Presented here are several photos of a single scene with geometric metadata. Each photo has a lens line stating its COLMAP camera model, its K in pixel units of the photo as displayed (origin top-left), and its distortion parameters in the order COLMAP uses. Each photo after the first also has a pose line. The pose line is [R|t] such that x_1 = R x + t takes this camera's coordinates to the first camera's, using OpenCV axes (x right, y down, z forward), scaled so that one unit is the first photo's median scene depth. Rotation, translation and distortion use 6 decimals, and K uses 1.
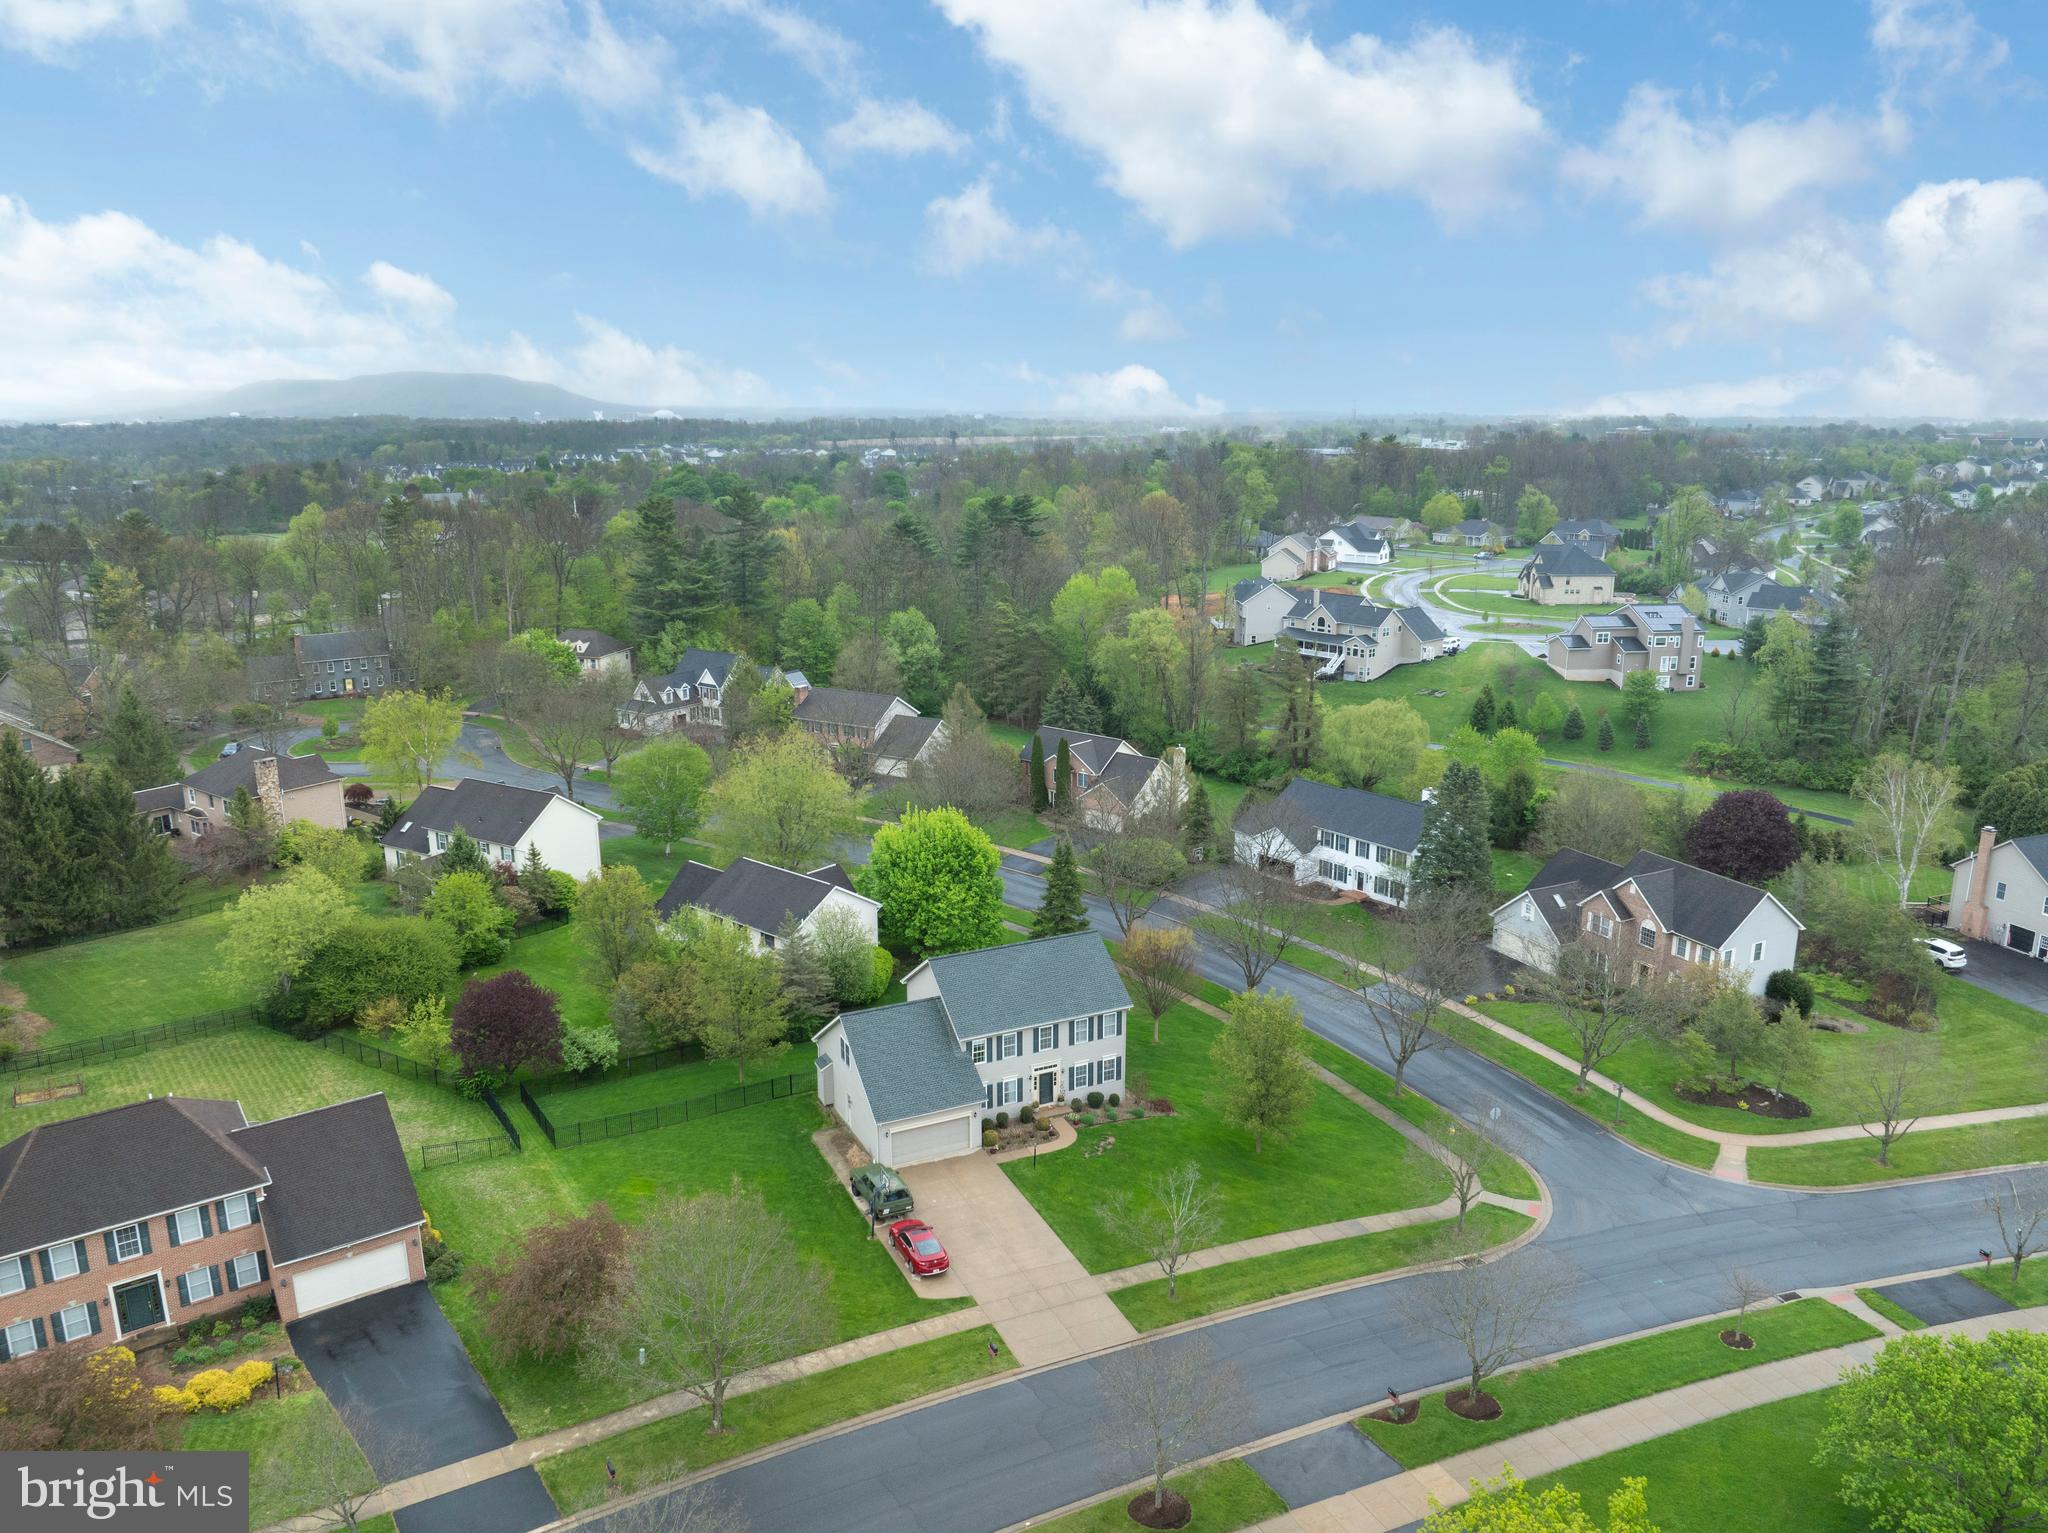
lens RADIAL K [[1446.1, 0, 1028.2], [0, 1446.1, 770.2], [0, 0, 1]] dist [-0.033570, 0.001008]
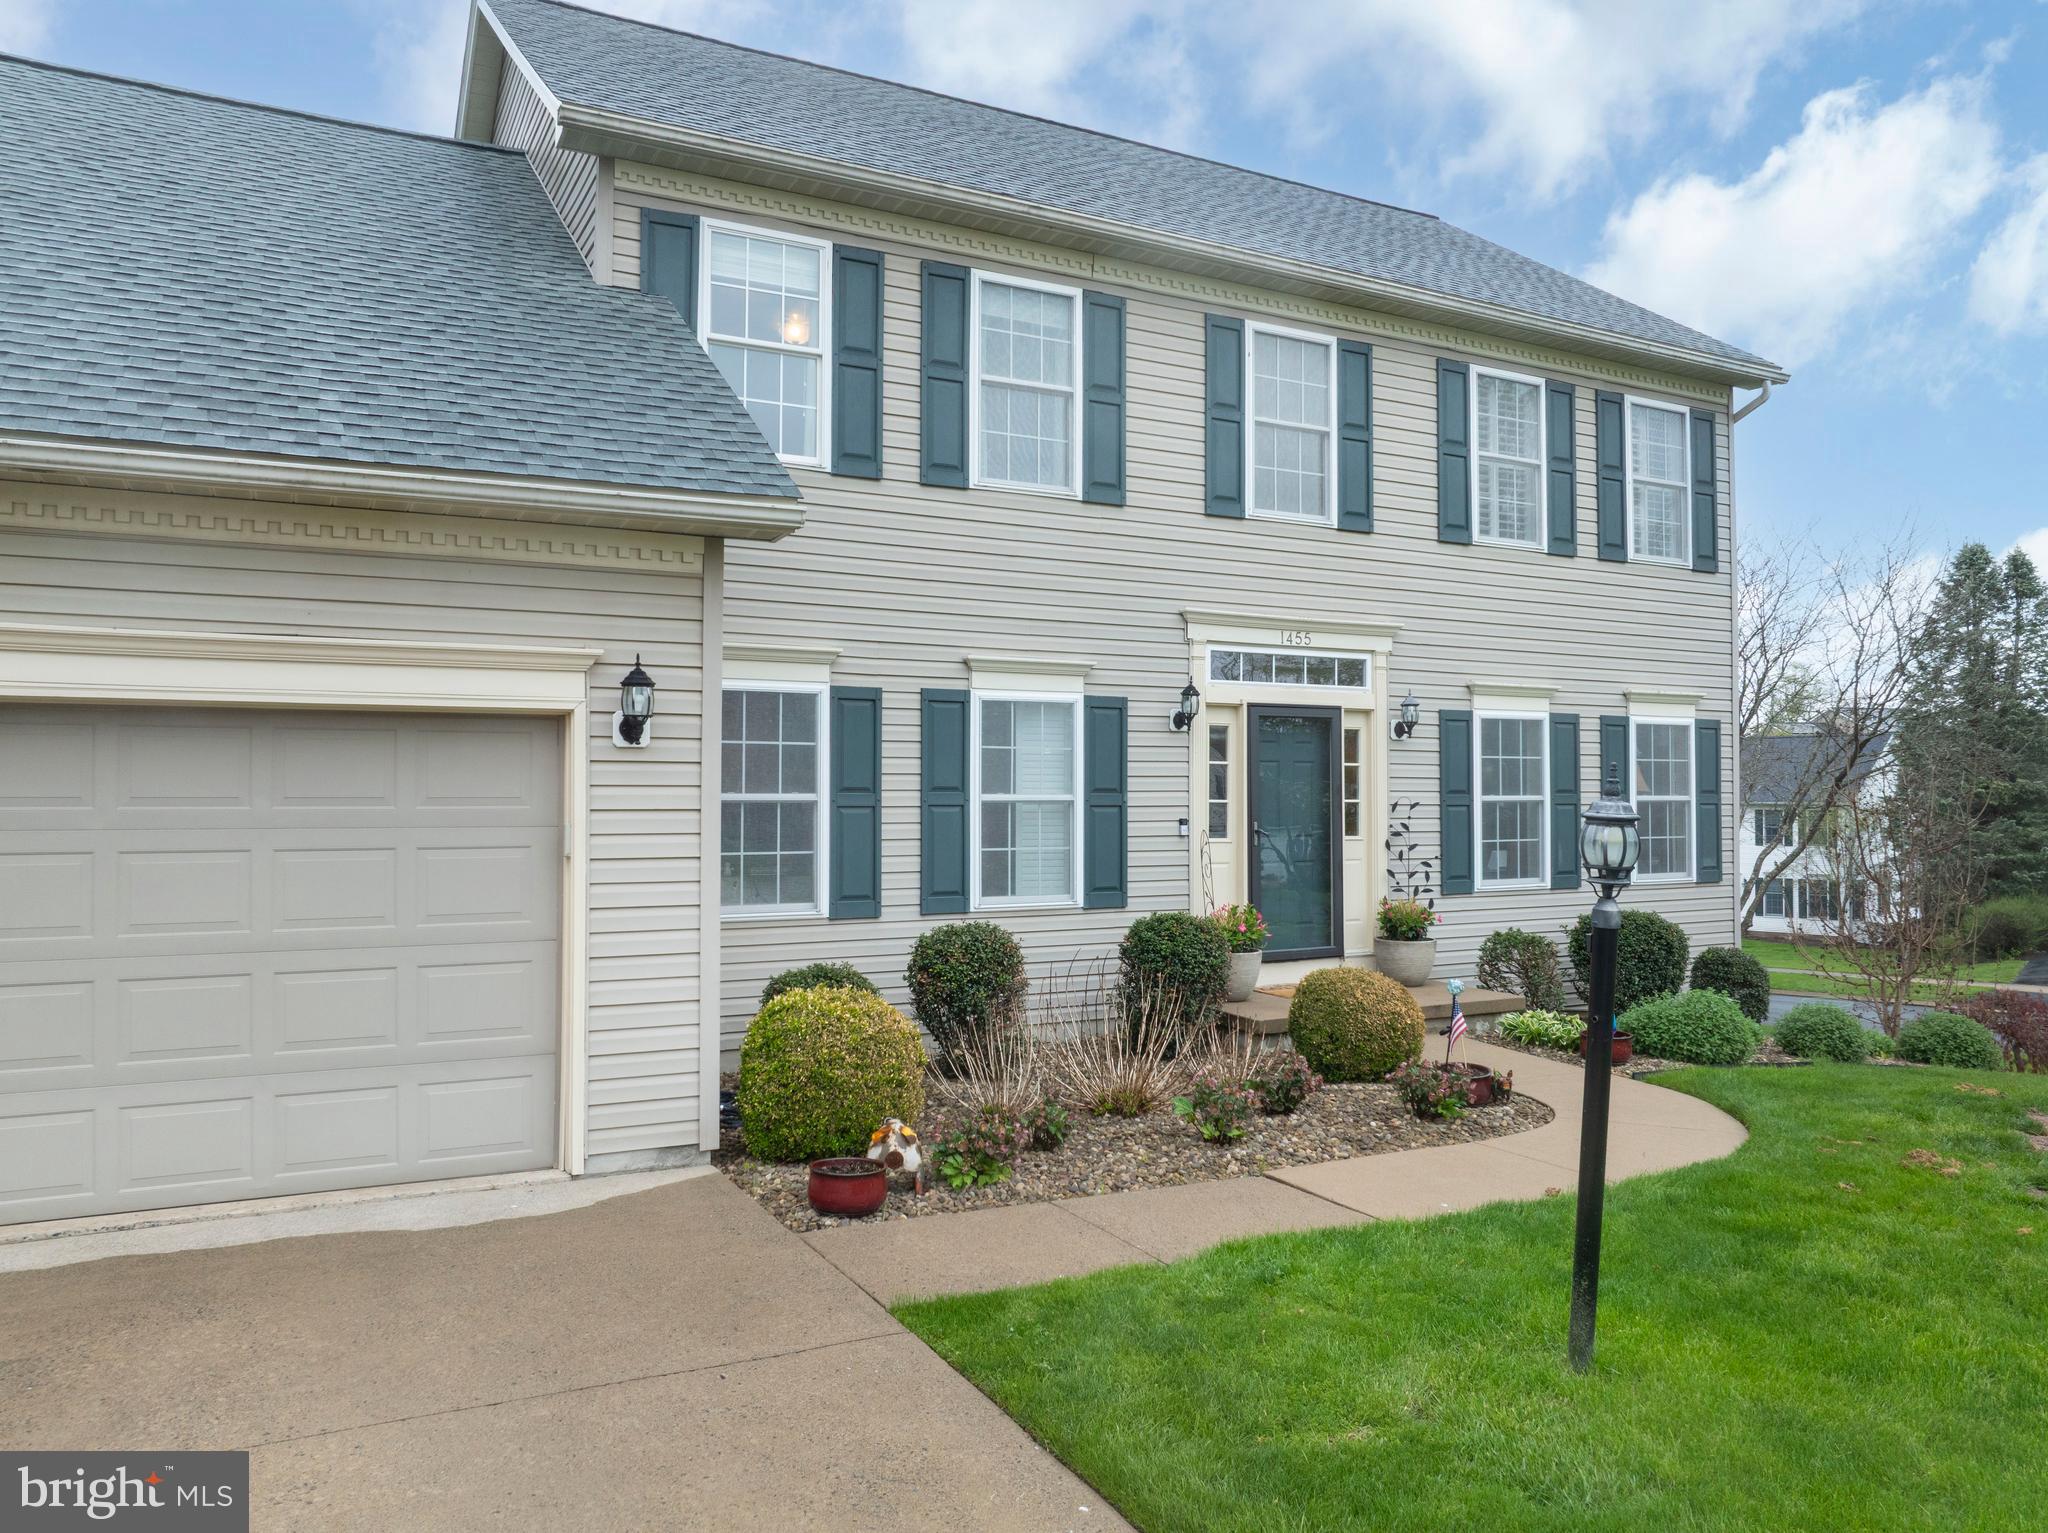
lens RADIAL K [[1410.1, 0, 1014.3], [0, 1410.1, 772.3], [0, 0, 1]] dist [-0.036379, 0.000489]
pose [[0.999918, 0.004507, 0.012003, -0.014849], [-0.001158, 0.964103, -0.265527, 0.248363], [-0.012769, 0.265491, 0.964029, 0.871087]]
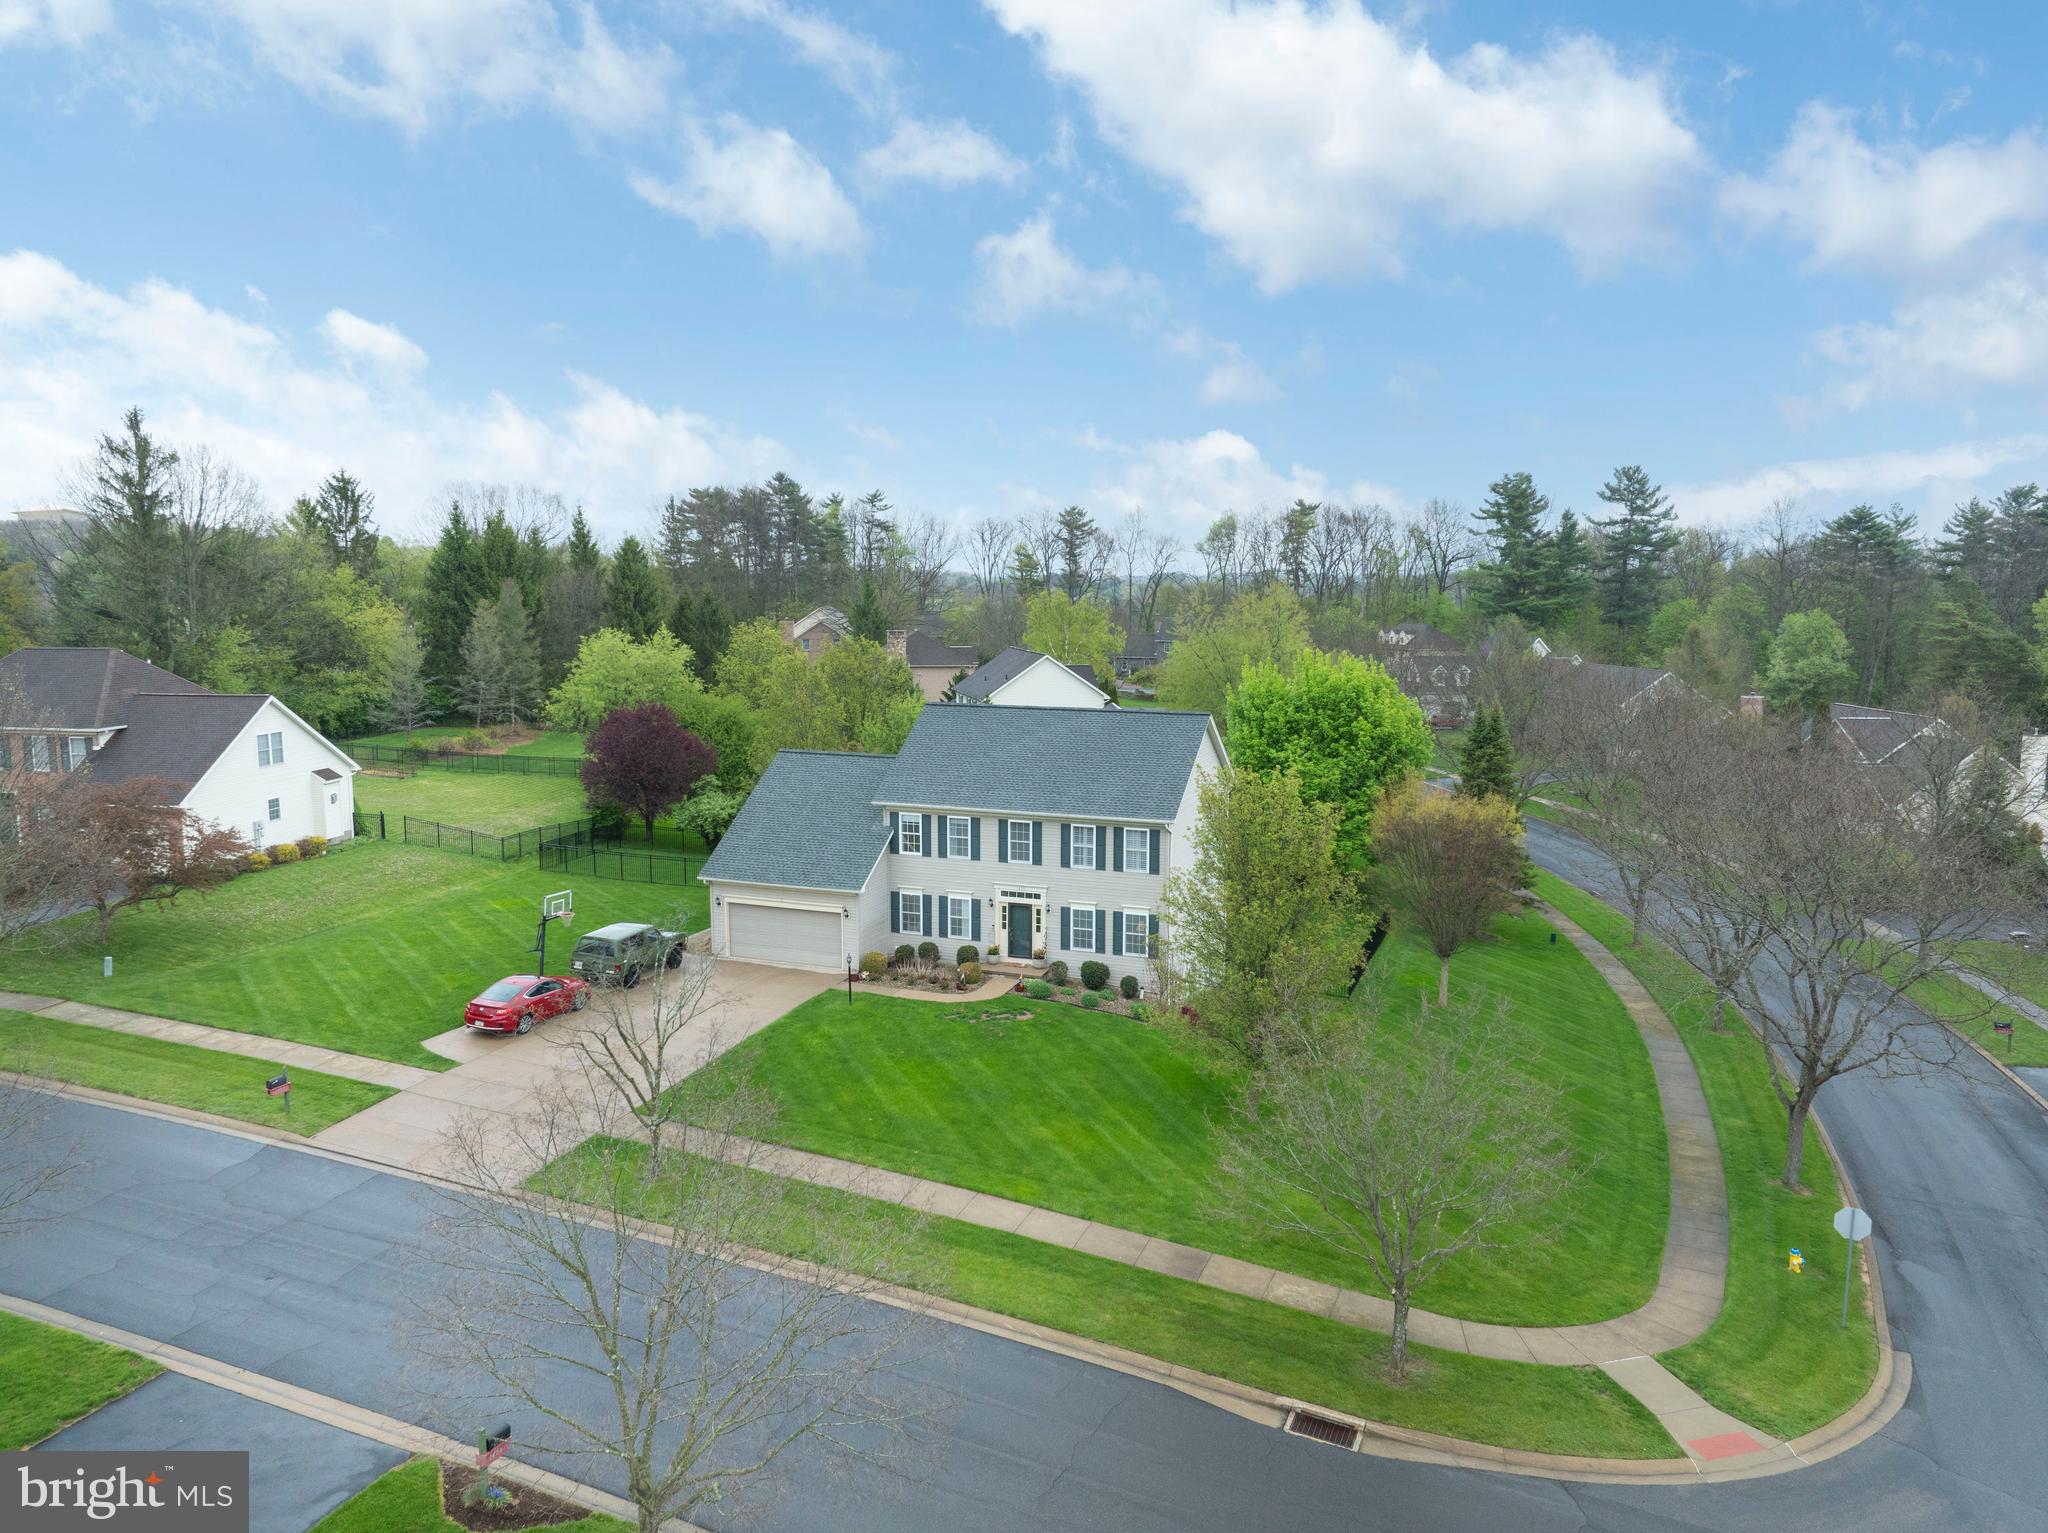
lens RADIAL K [[1446.1, 0, 1028.2], [0, 1446.1, 770.2], [0, 0, 1]] dist [-0.033570, 0.001008]
pose [[0.679882, 0.096585, -0.726933, 0.444353], [-0.186634, 0.981437, -0.044154, 0.179984], [0.709174, 0.165690, 0.685287, 0.576504]]
